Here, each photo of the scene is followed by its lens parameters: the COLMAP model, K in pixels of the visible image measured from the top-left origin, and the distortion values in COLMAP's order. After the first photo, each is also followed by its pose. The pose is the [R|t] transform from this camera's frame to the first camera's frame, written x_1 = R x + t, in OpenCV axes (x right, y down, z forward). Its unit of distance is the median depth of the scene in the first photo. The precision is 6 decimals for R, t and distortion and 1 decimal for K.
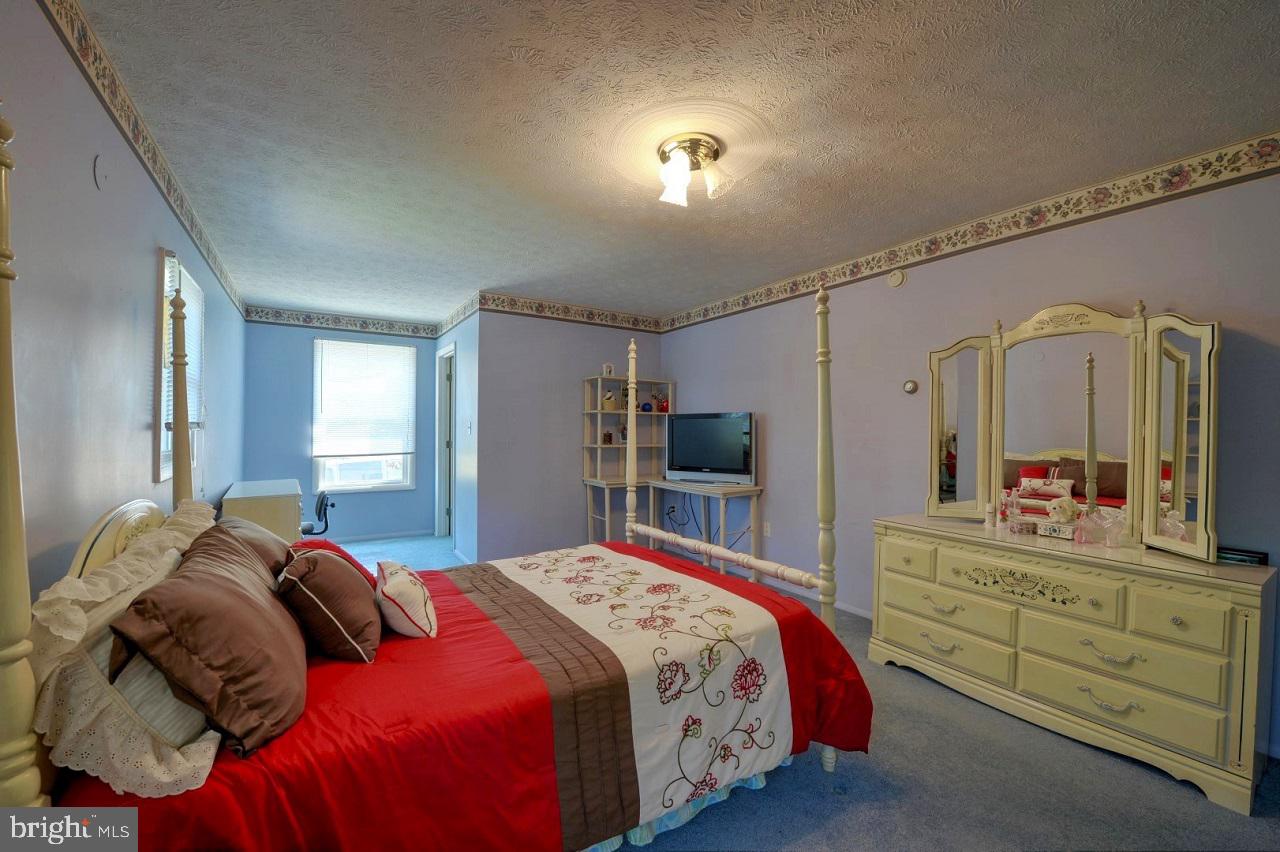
lens RADIAL K [[506.8, 0, 636.8], [0, 506.8, 427.5], [0, 0, 1]] dist [-0.010989, 0.000043]
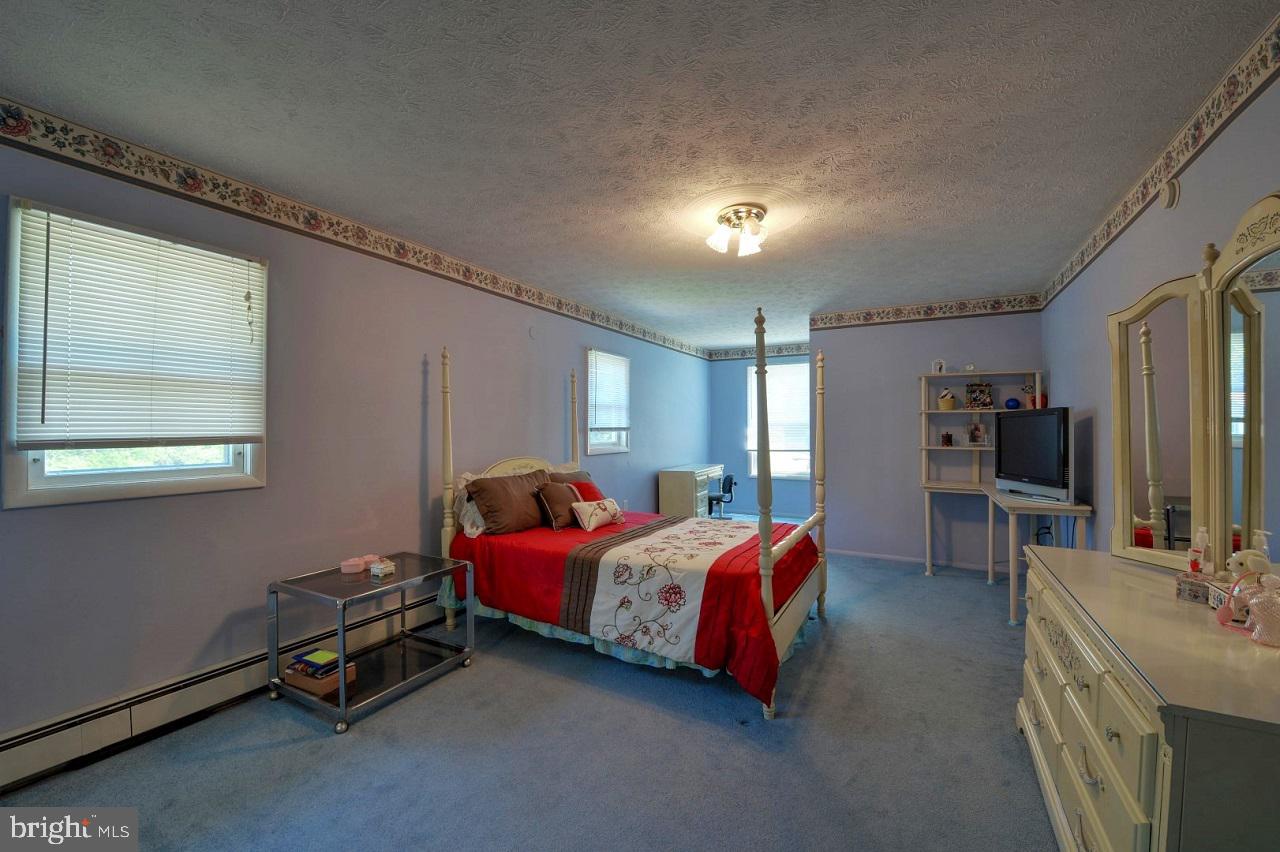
lens RADIAL K [[506.8, 0, 639.3], [0, 506.8, 427.2], [0, 0, 1]] dist [-0.010989, 0.000043]
pose [[0.481070, -0.008667, -0.876639, 1.470397], [0.003844, 0.999962, -0.007777, 0.010113], [0.876674, 0.000372, 0.481086, 0.193960]]
